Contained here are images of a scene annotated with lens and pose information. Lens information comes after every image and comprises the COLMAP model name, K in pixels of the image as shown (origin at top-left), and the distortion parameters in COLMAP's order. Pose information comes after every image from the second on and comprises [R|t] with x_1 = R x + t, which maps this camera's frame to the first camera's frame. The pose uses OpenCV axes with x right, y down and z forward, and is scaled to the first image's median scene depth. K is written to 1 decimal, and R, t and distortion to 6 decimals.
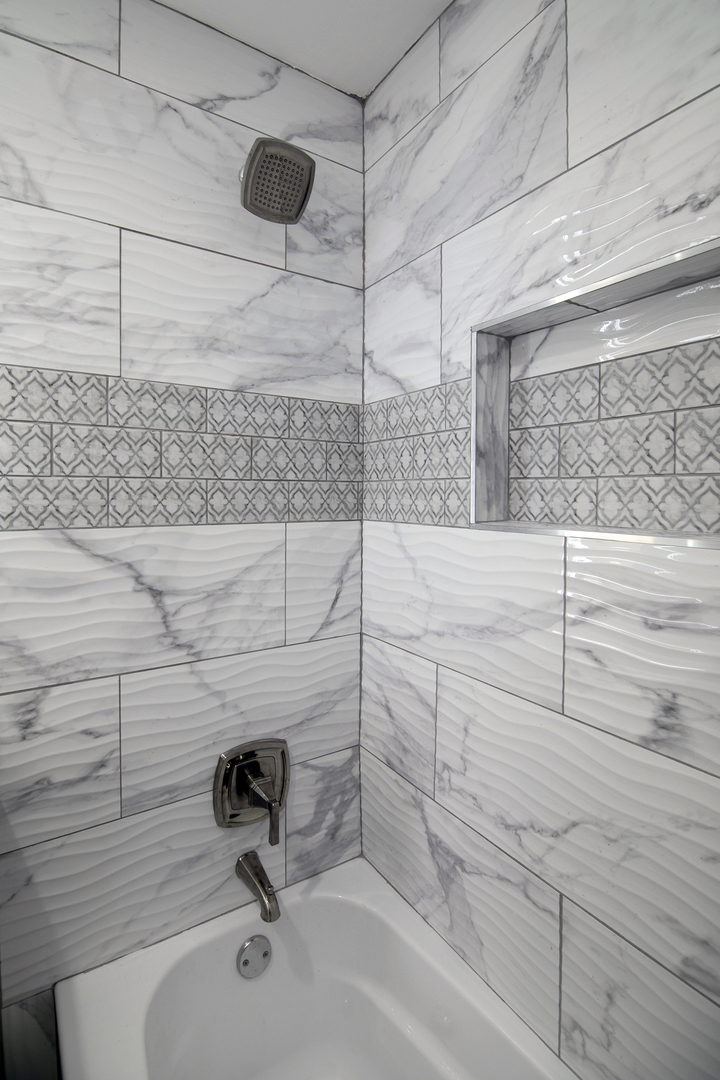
lens RADIAL K [[494.8, 0, 370.0], [0, 494.8, 499.6], [0, 0, 1]] dist [-0.021963, -0.004747]
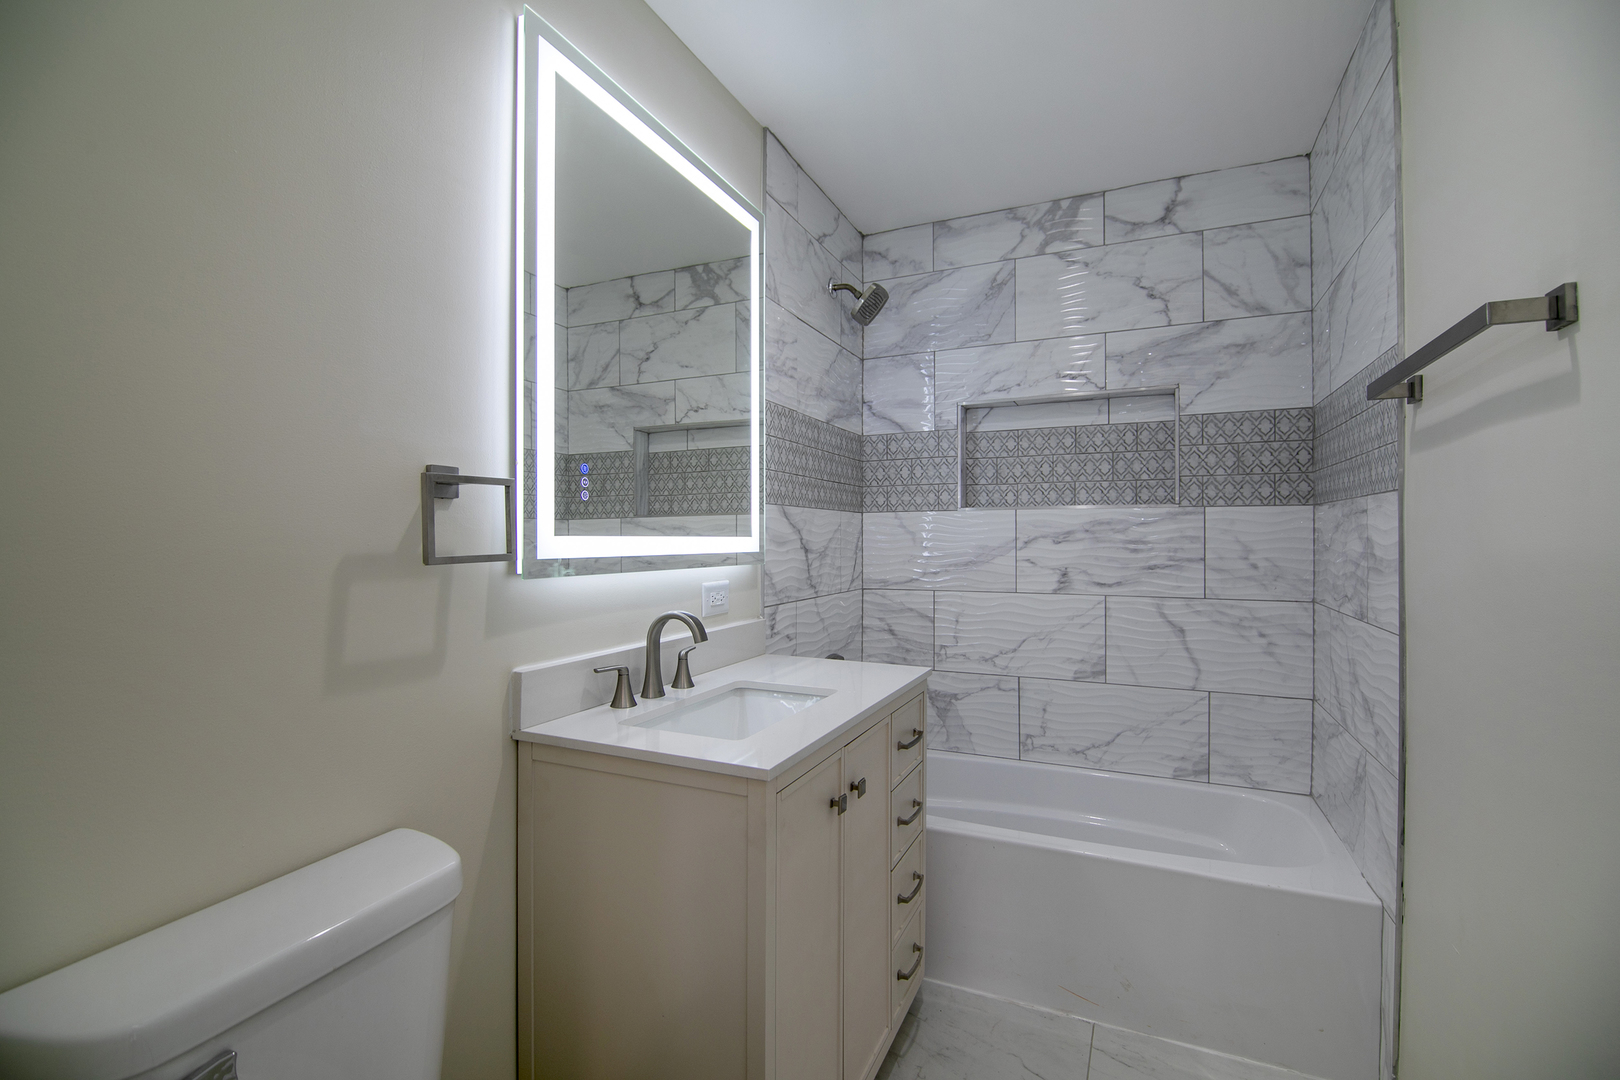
lens RADIAL K [[742.1, 0, 810.1], [0, 742.1, 538.6], [0, 0, 1]] dist [-0.021963, -0.004747]
pose [[0.829725, -0.005705, 0.558144, -1.757626], [0.017972, 0.999702, -0.016498, 0.194081], [-0.557883, 0.023720, 0.829580, -0.969457]]
